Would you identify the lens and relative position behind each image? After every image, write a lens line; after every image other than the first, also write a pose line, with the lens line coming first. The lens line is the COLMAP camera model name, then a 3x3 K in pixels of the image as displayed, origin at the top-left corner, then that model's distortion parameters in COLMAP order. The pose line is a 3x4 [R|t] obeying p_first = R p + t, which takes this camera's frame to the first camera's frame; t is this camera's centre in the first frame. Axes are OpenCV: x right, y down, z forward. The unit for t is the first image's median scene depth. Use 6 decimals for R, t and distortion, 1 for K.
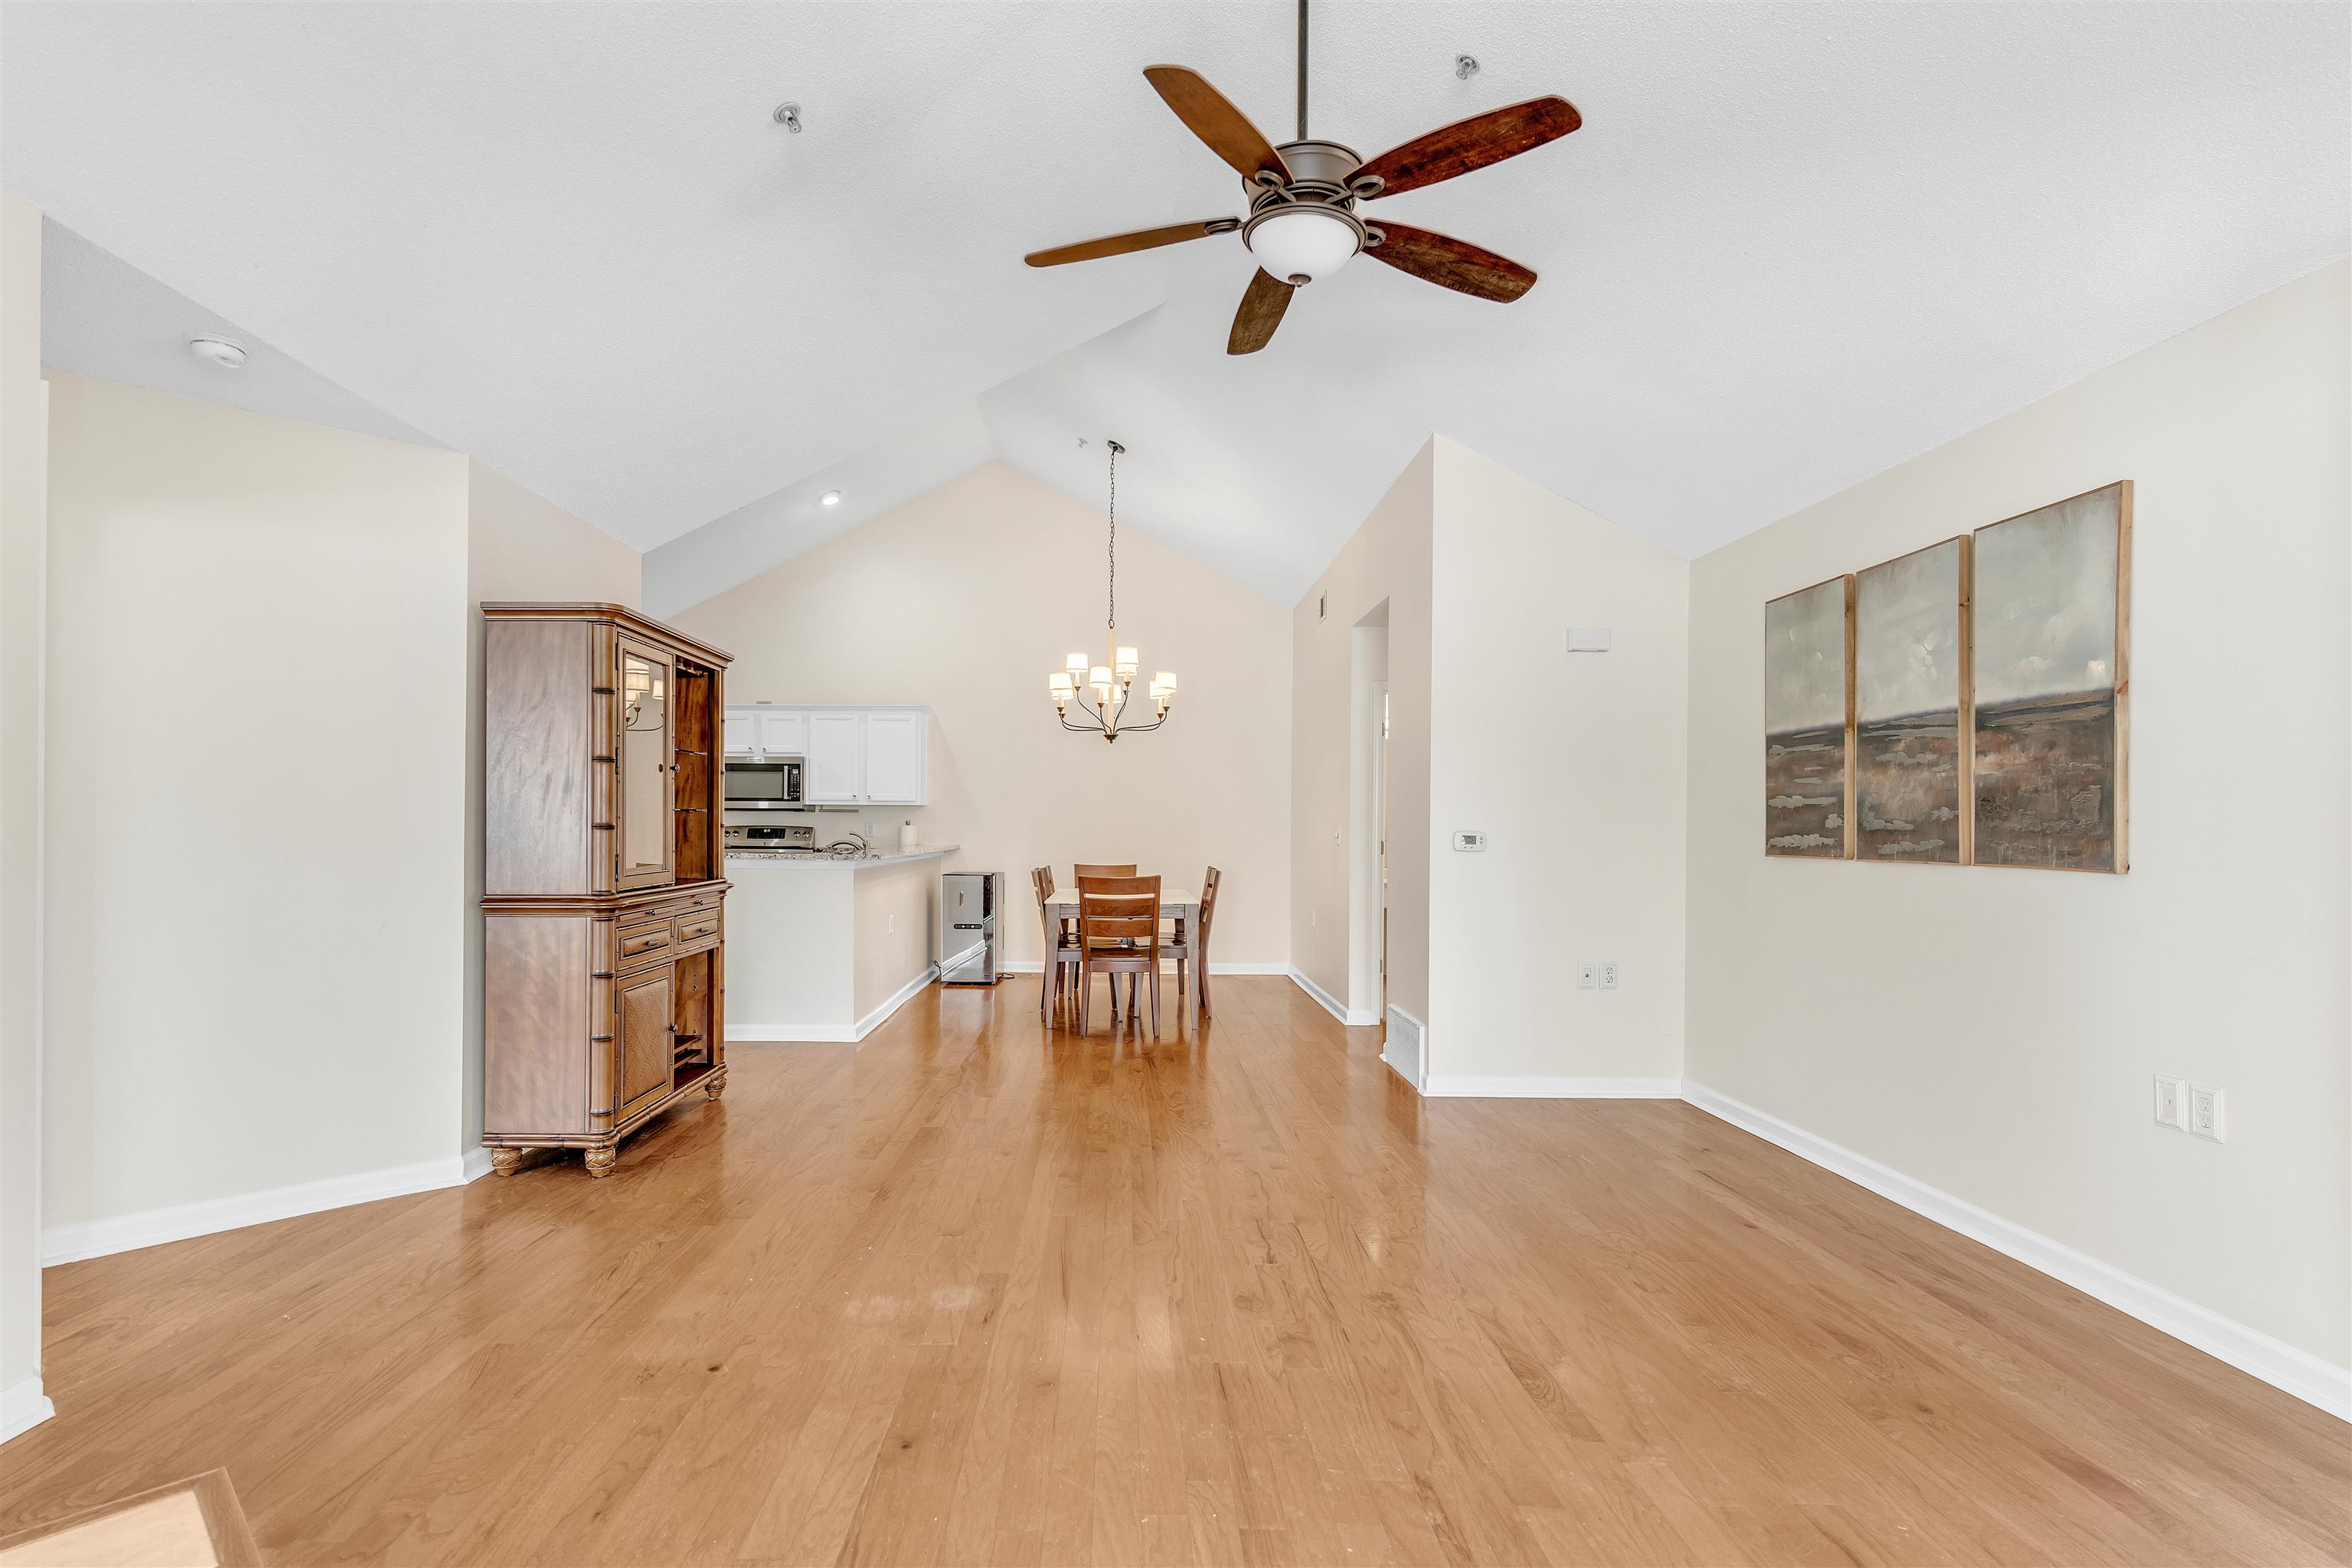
lens RADIAL K [[1286.8, 0, 1180.3], [0, 1286.8, 847.8], [0, 0, 1]] dist [0.002744, 0.001386]
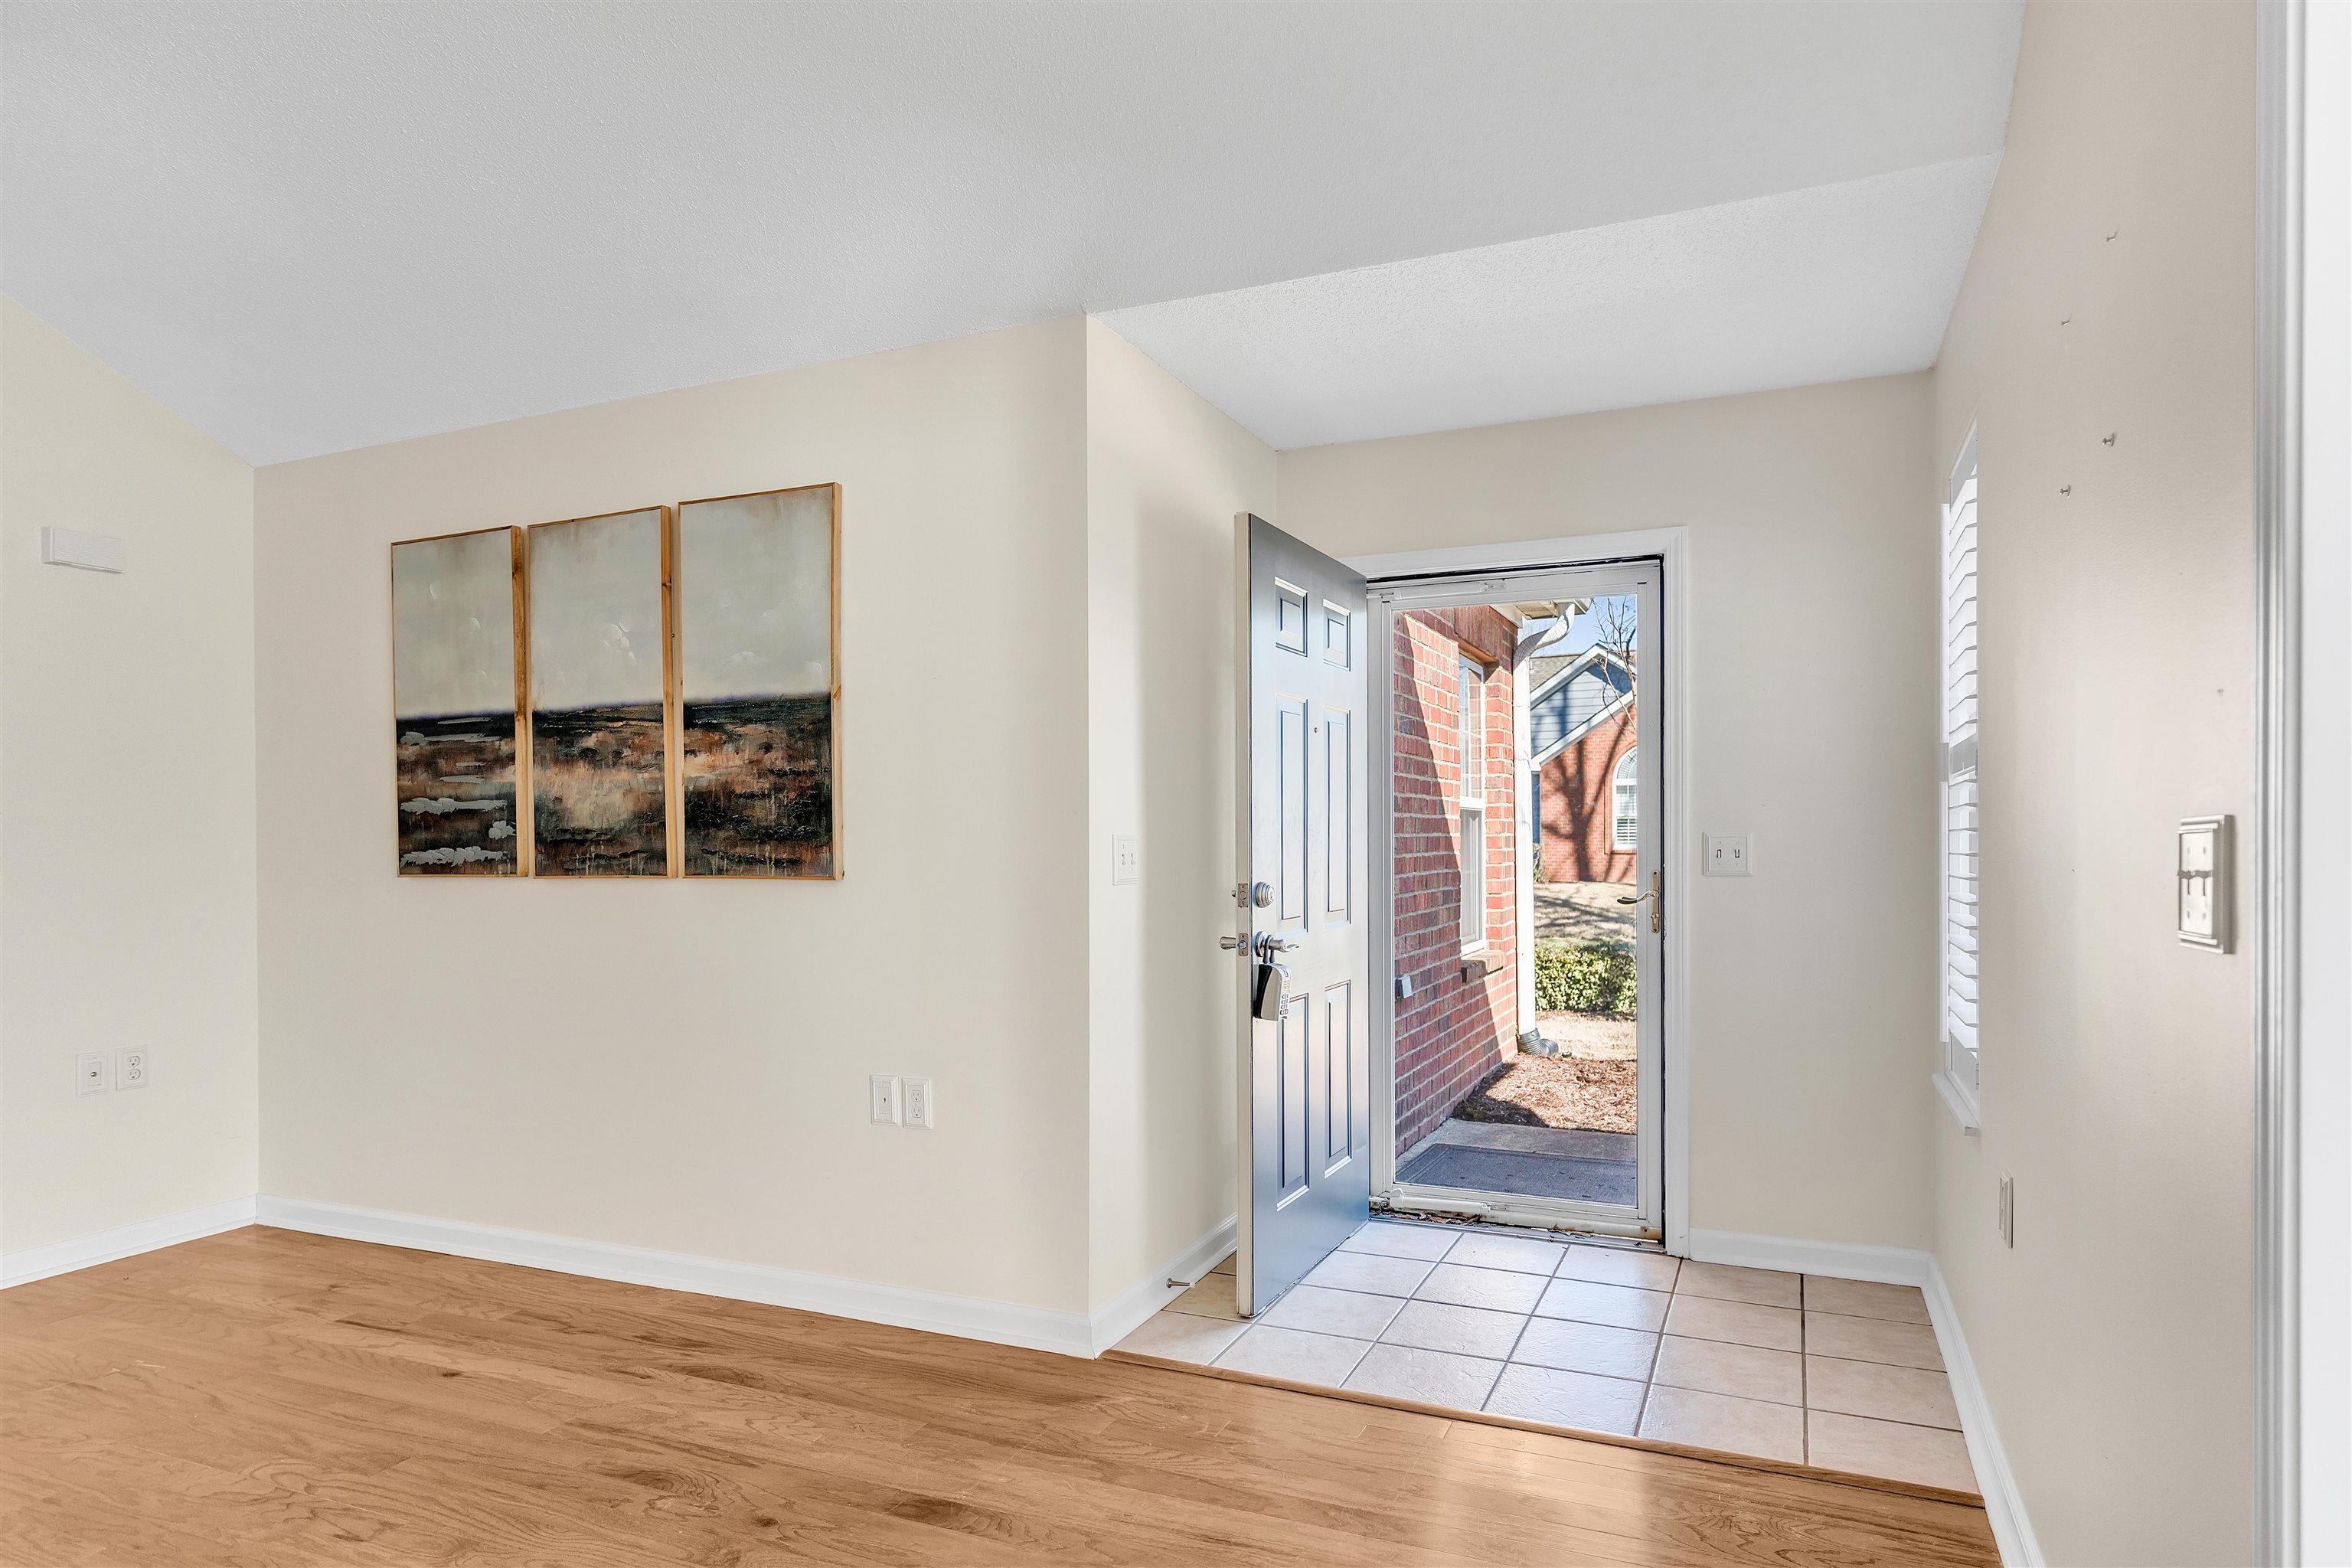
lens RADIAL K [[1286.8, 0, 1180.3], [0, 1286.8, 847.8], [0, 0, 1]] dist [0.002744, 0.001386]
pose [[0.414280, -0.021770, 0.909889, -0.054748], [0.028041, 0.999545, 0.011148, -0.007229], [-0.909717, 0.020896, 0.414702, 0.302425]]
